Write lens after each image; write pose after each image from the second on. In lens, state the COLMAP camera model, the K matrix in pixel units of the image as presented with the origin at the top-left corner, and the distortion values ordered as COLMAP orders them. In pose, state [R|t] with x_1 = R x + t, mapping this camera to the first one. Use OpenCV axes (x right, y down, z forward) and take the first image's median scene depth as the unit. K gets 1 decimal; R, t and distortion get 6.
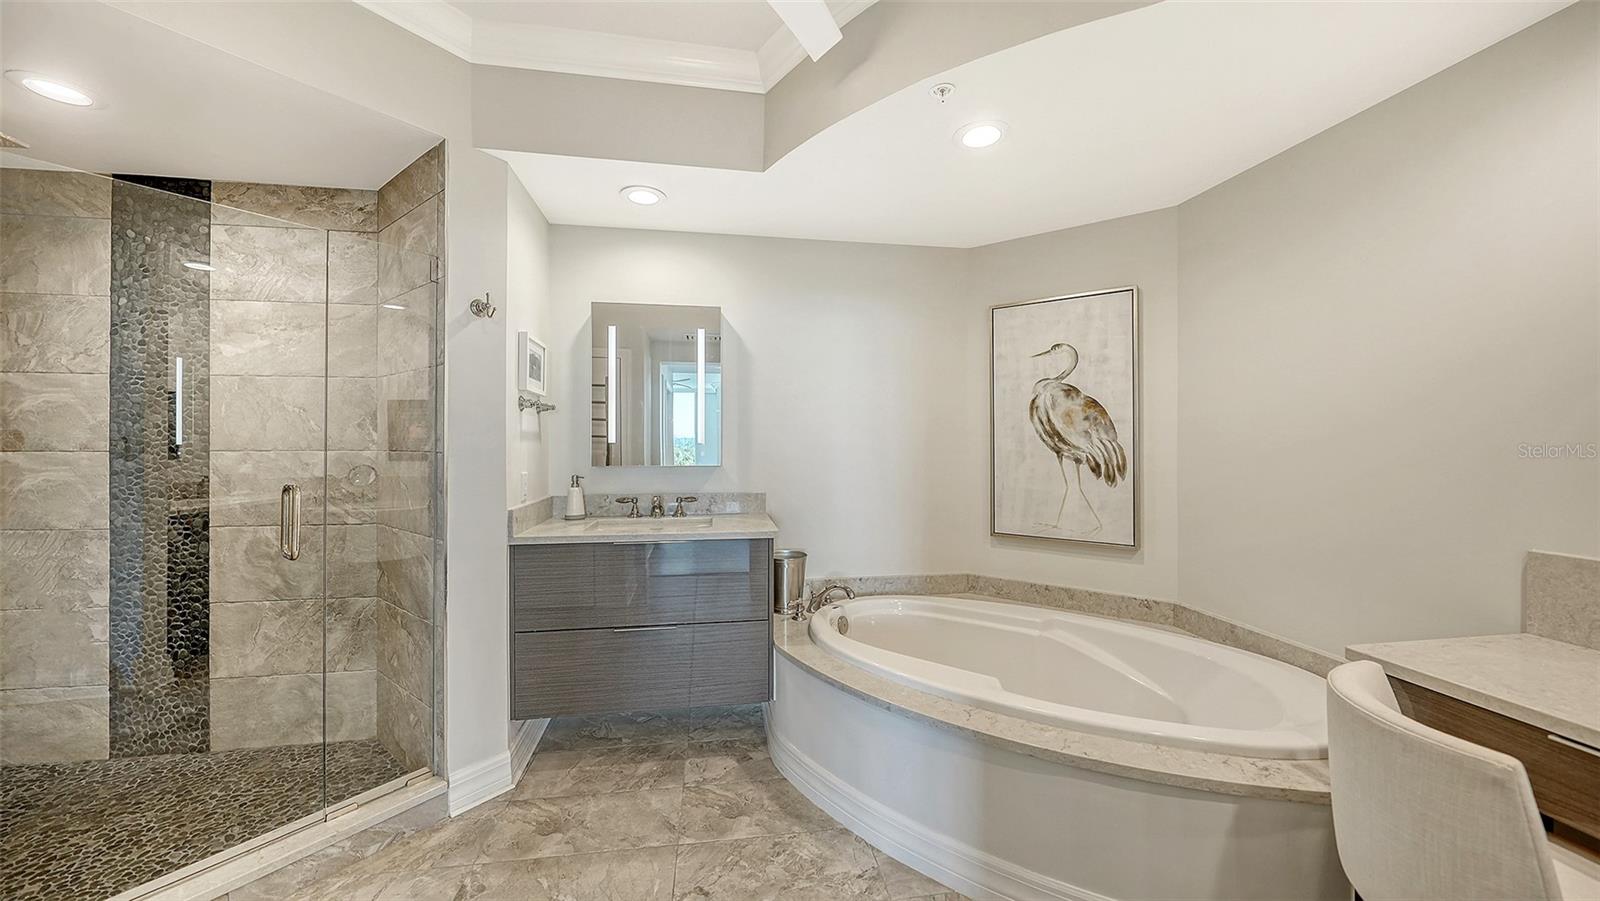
lens RADIAL K [[557.8, 0, 808.4], [0, 557.8, 441.1], [0, 0, 1]] dist [0.000400, -0.000135]
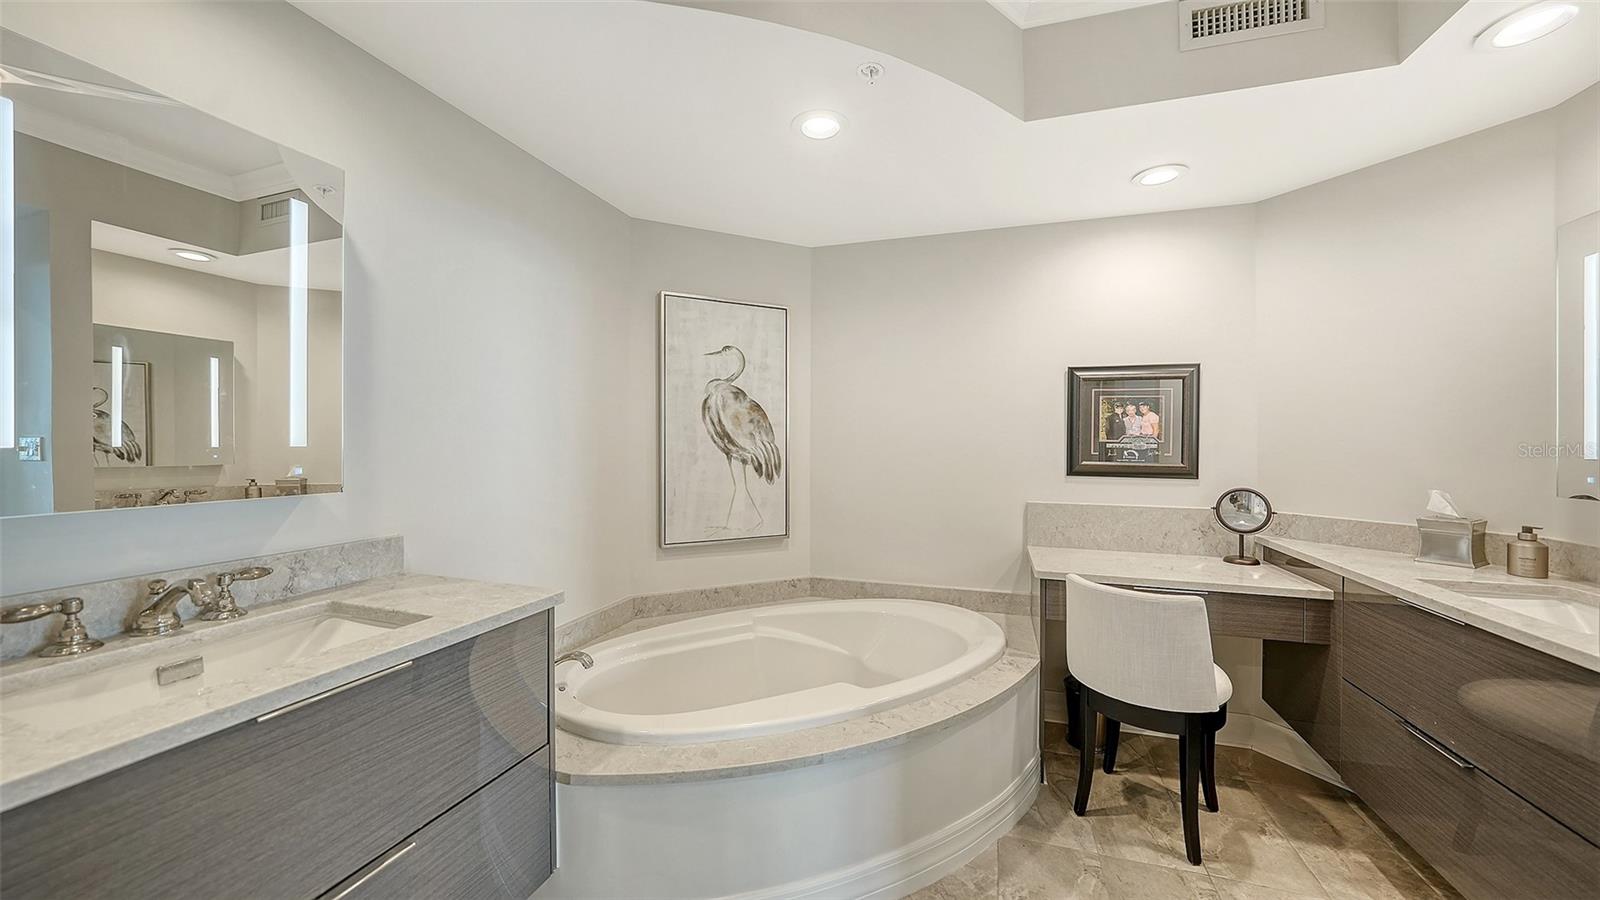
lens RADIAL K [[568.2, 0, 800.0], [0, 568.2, 450.0], [0, 0, 1]] dist [0.000228, 0.000047]
pose [[0.480424, -0.009986, 0.876980, -0.400541], [-0.001530, 0.999924, 0.012224, 0.000684], [-0.877035, -0.007215, 0.480372, 0.404968]]
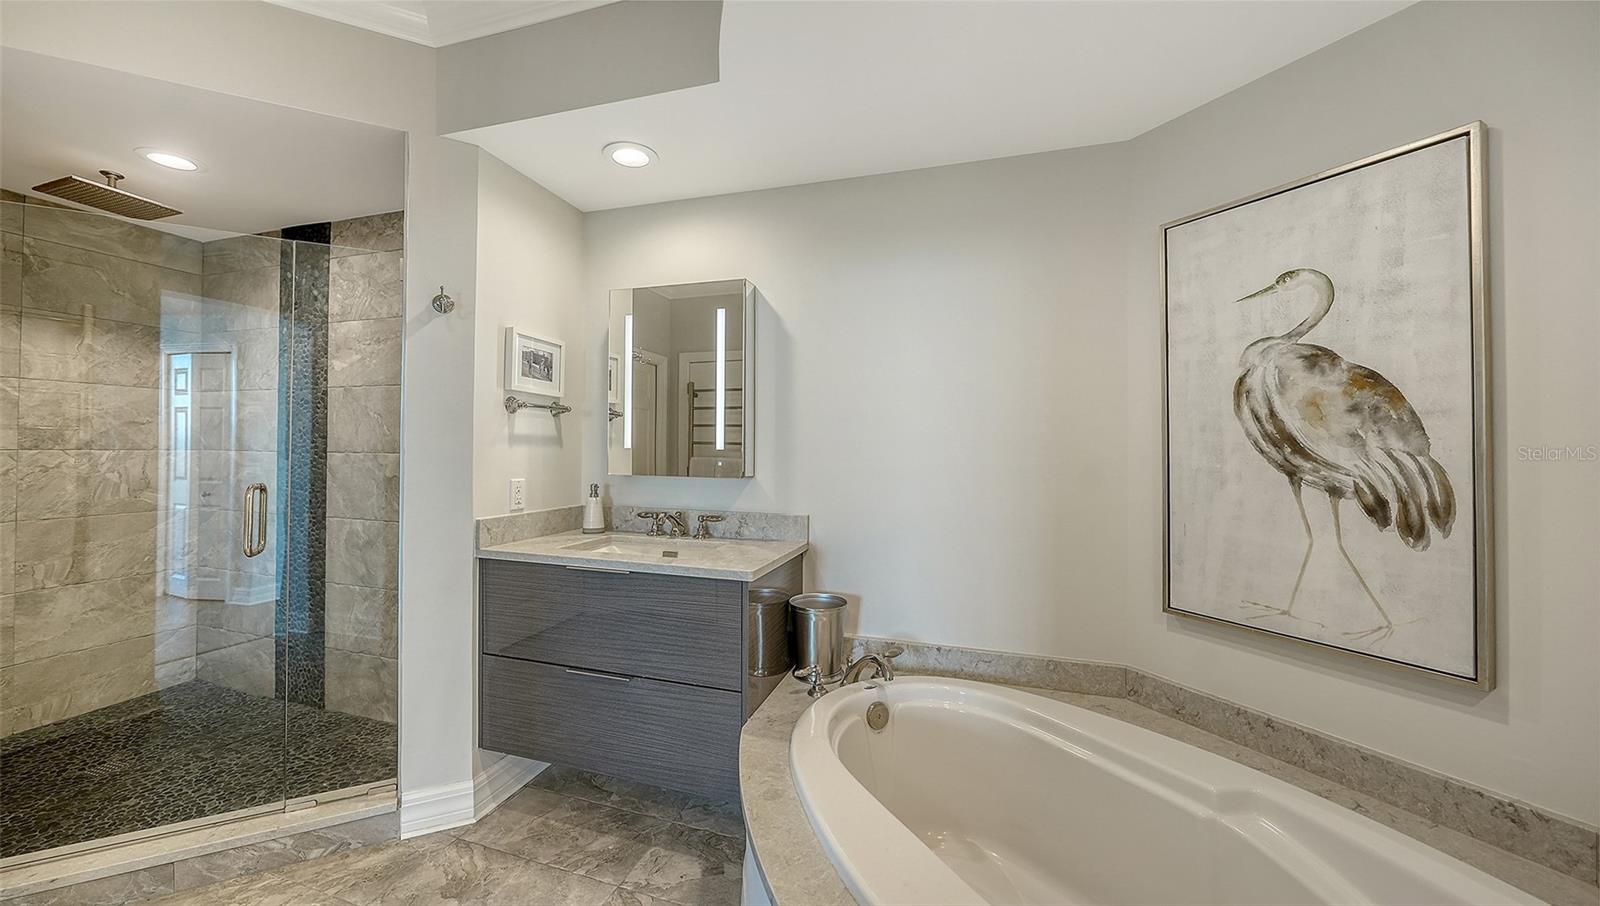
lens RADIAL K [[580.0, 0, 800.2], [0, 580.0, 442.5], [0, 0, 1]] dist [-0.003712, -0.000096]
pose [[0.888268, 0.004063, -0.459308, 0.292999], [-0.009554, 0.999908, -0.009631, -0.000225], [0.459227, 0.012944, 0.888225, 0.301509]]
